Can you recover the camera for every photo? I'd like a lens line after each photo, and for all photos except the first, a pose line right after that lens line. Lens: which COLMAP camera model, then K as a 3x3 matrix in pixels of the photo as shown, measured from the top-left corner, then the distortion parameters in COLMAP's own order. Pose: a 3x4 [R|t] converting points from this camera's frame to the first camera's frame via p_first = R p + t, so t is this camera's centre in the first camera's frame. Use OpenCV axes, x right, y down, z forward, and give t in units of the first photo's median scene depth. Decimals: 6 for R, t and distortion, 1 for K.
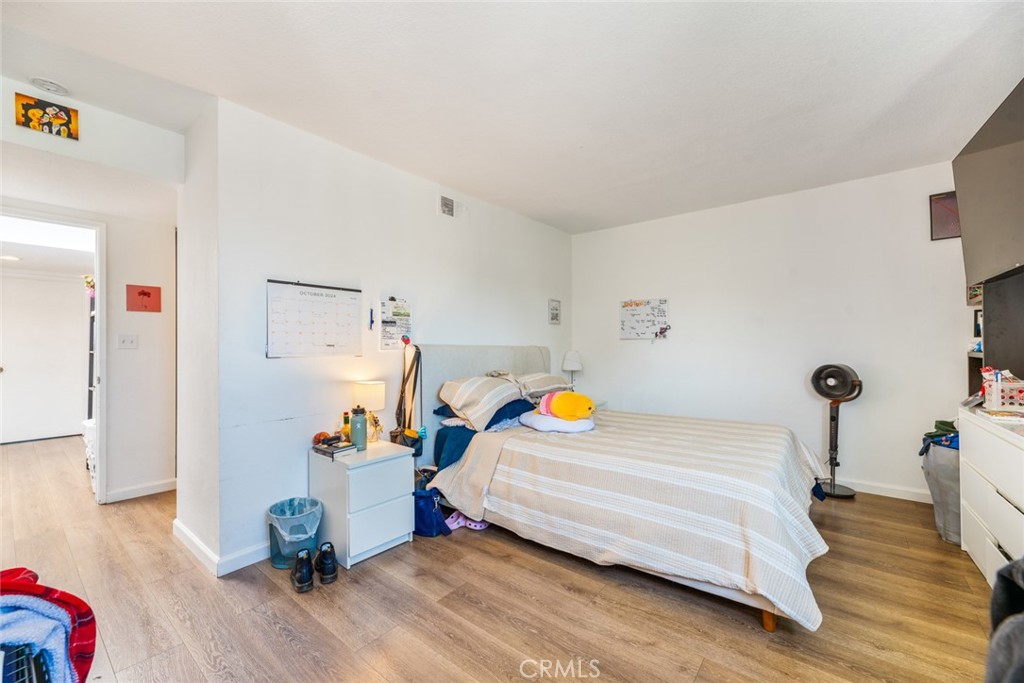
lens RADIAL K [[416.0, 0, 514.3], [0, 416.0, 342.3], [0, 0, 1]] dist [0.009356, -0.000173]
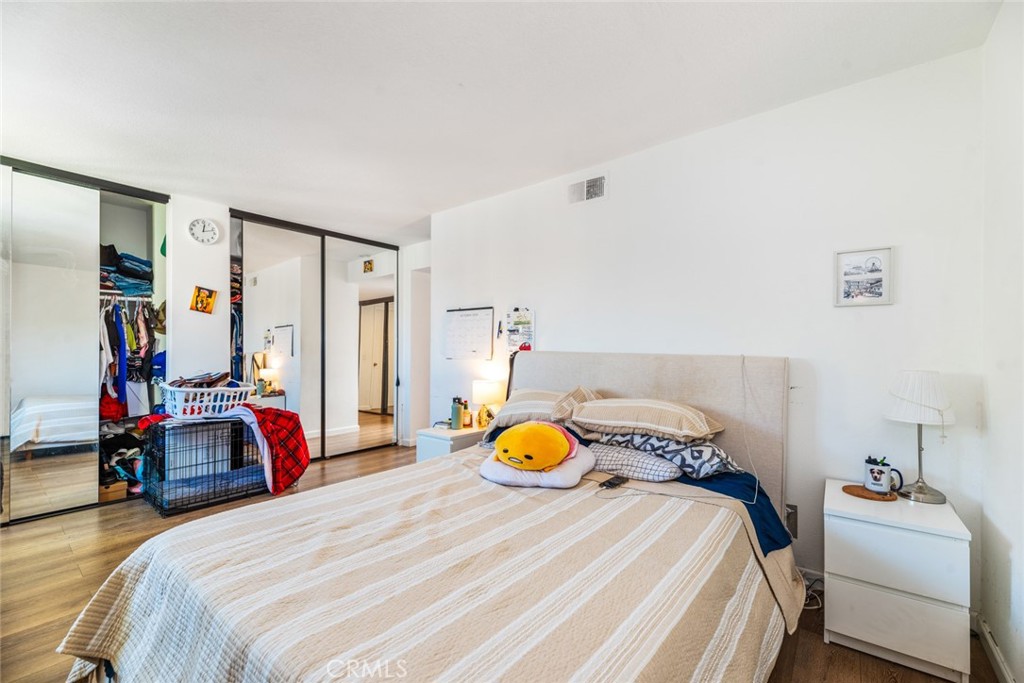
lens RADIAL K [[416.0, 0, 512.4], [0, 416.0, 344.1], [0, 0, 1]] dist [0.009356, -0.000173]
pose [[0.016544, -0.003117, -0.999858, 0.826286], [0.010698, 0.999938, -0.002940, -0.009062], [0.999806, -0.010648, 0.016577, 0.979182]]
